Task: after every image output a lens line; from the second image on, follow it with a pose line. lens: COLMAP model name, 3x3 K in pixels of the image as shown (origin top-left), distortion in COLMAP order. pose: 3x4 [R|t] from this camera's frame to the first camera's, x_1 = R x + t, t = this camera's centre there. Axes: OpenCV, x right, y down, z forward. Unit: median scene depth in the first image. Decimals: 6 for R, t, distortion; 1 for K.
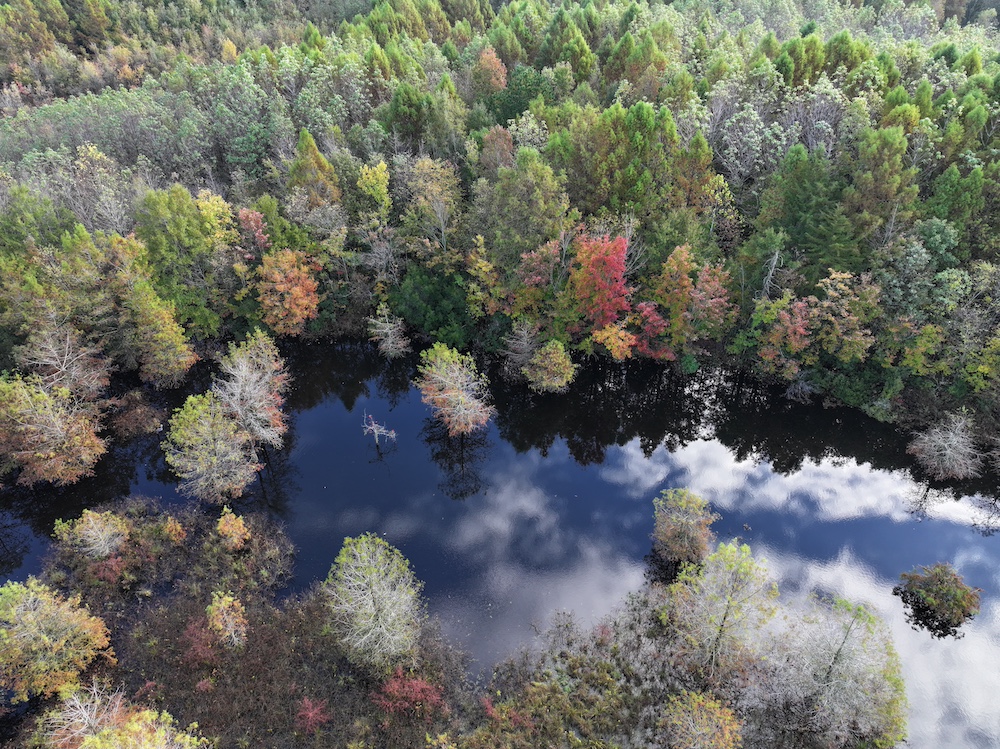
lens RADIAL K [[687.1, 0, 497.6], [0, 687.1, 370.9], [0, 0, 1]] dist [0.003124, 0.008521]
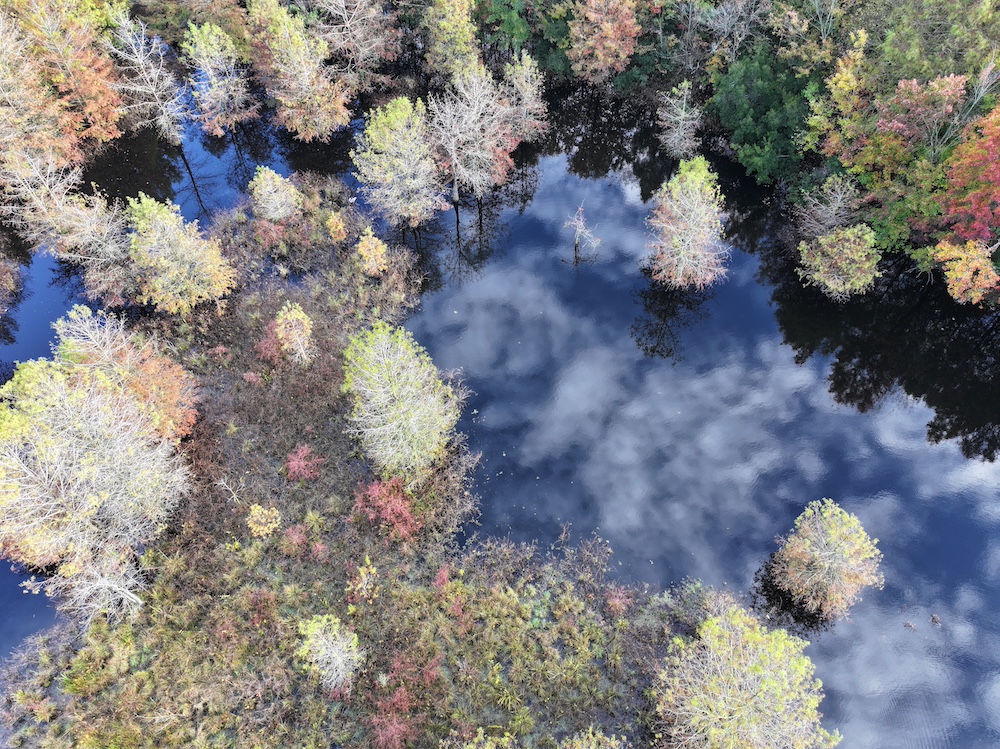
lens RADIAL K [[687.1, 0, 497.6], [0, 687.1, 370.9], [0, 0, 1]] dist [0.003124, 0.008521]
pose [[0.755980, 0.528340, -0.386459, 0.142667], [-0.381782, 0.835440, 0.395325, -0.053827], [0.531729, -0.151315, 0.833287, 0.218378]]
